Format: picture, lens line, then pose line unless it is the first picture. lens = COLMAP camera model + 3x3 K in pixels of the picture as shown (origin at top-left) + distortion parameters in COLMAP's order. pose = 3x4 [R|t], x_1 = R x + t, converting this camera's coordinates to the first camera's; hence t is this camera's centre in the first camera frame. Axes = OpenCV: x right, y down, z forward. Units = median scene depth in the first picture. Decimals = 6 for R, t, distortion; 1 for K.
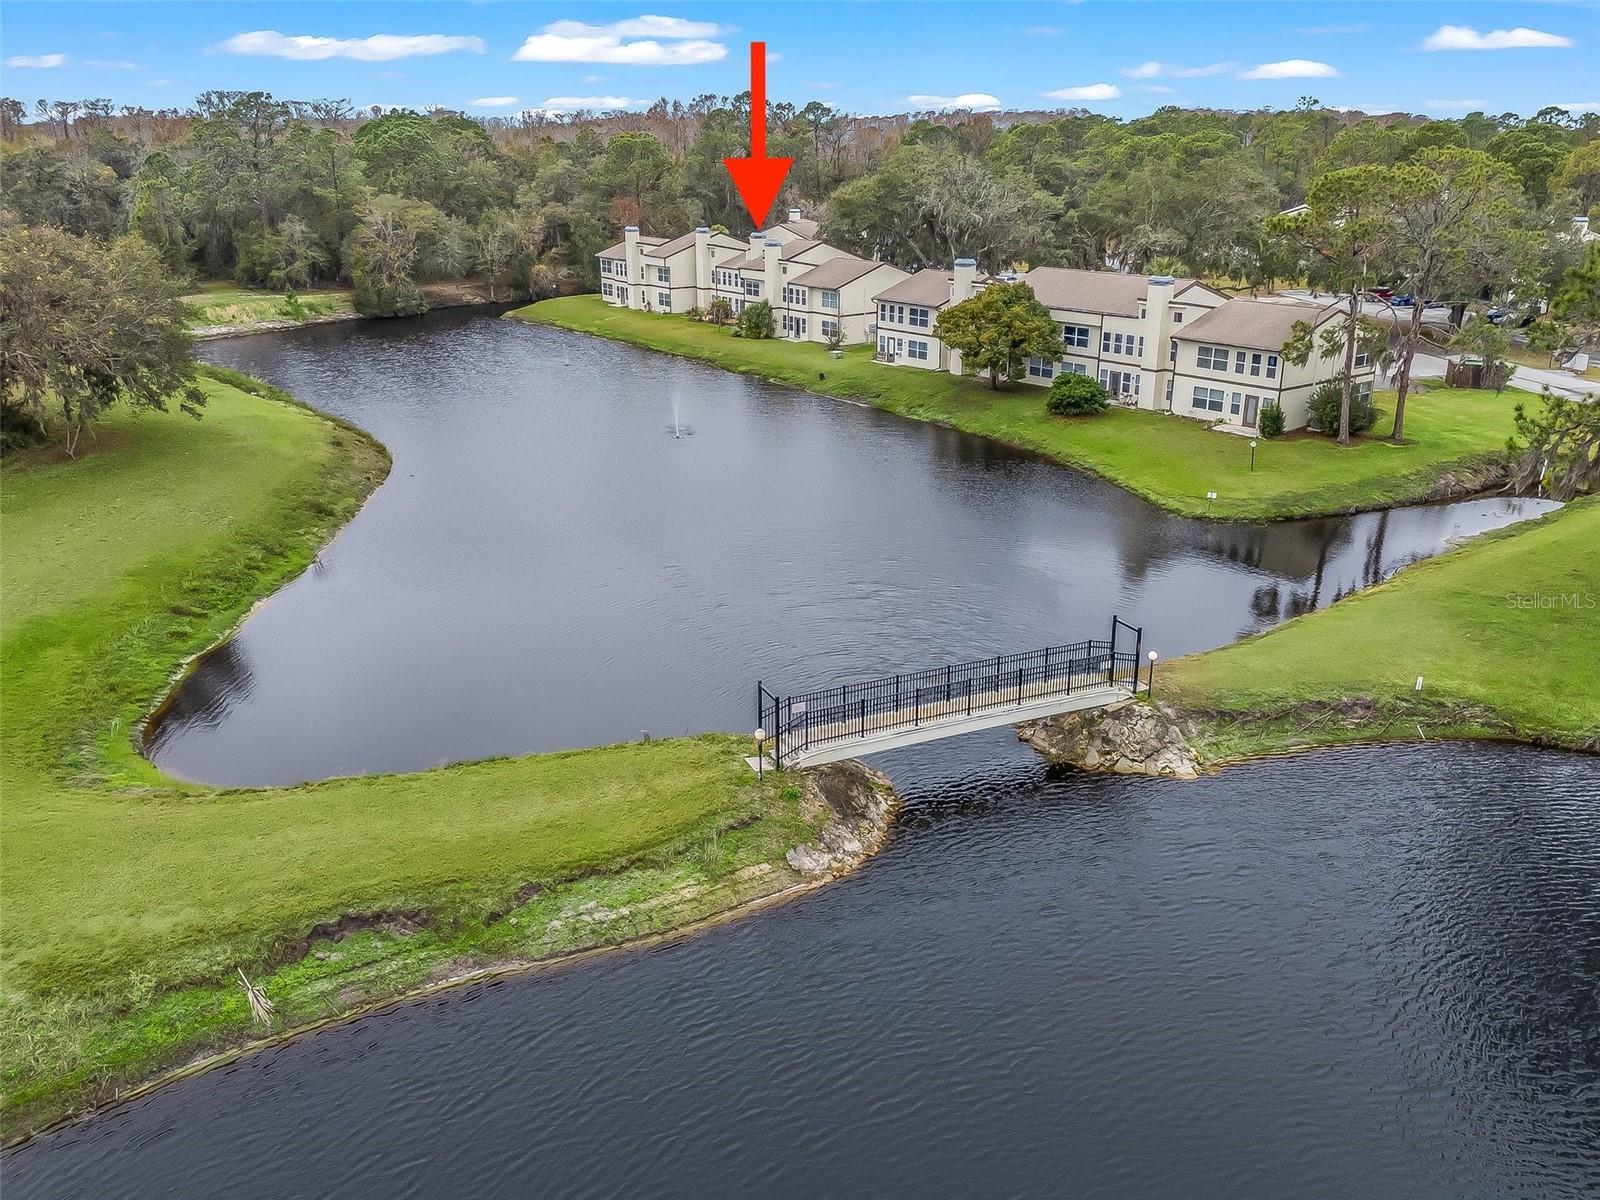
lens RADIAL K [[1131.0, 0, 791.7], [0, 1131.0, 603.3], [0, 0, 1]] dist [0.079738, -0.078469]
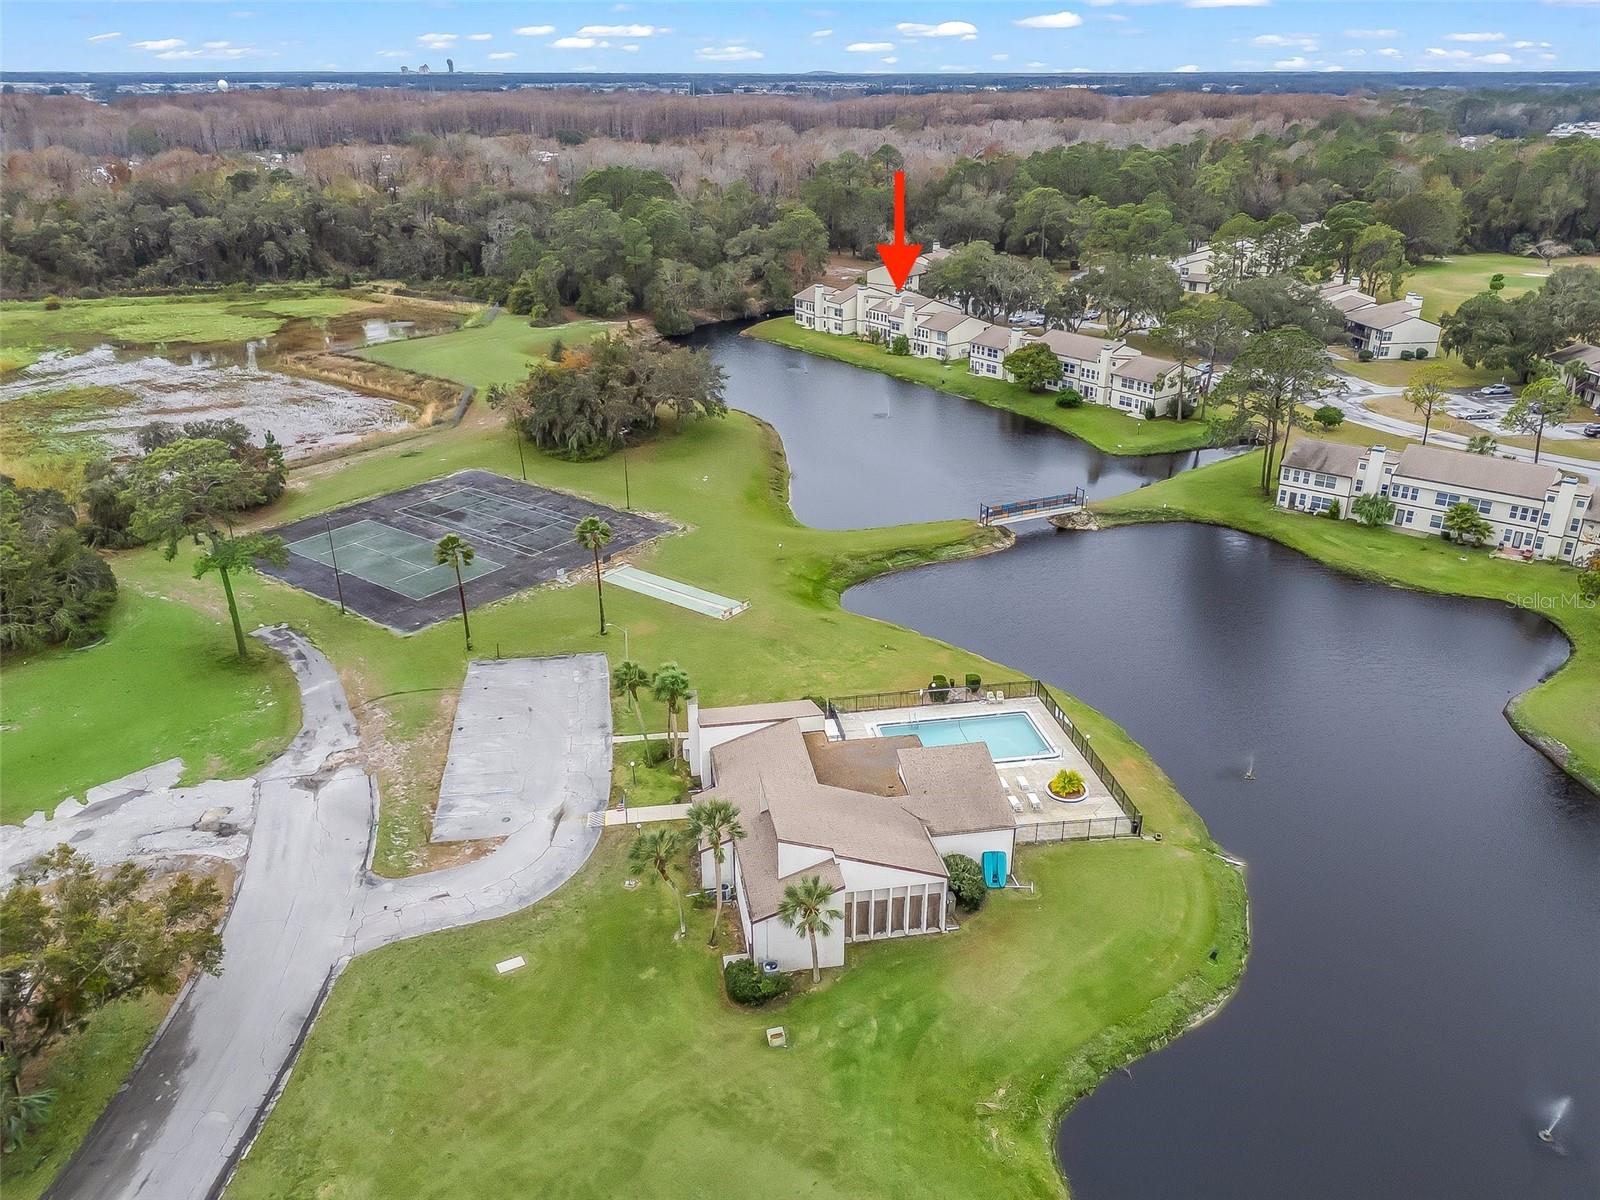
lens RADIAL K [[1131.0, 0, 791.7], [0, 1131.0, 603.3], [0, 0, 1]] dist [0.079738, -0.078469]
pose [[0.999988, -0.003114, 0.003760, -0.287568], [0.002841, 0.997517, 0.070375, 0.057390], [-0.003970, -0.070363, 0.997514, -1.190068]]
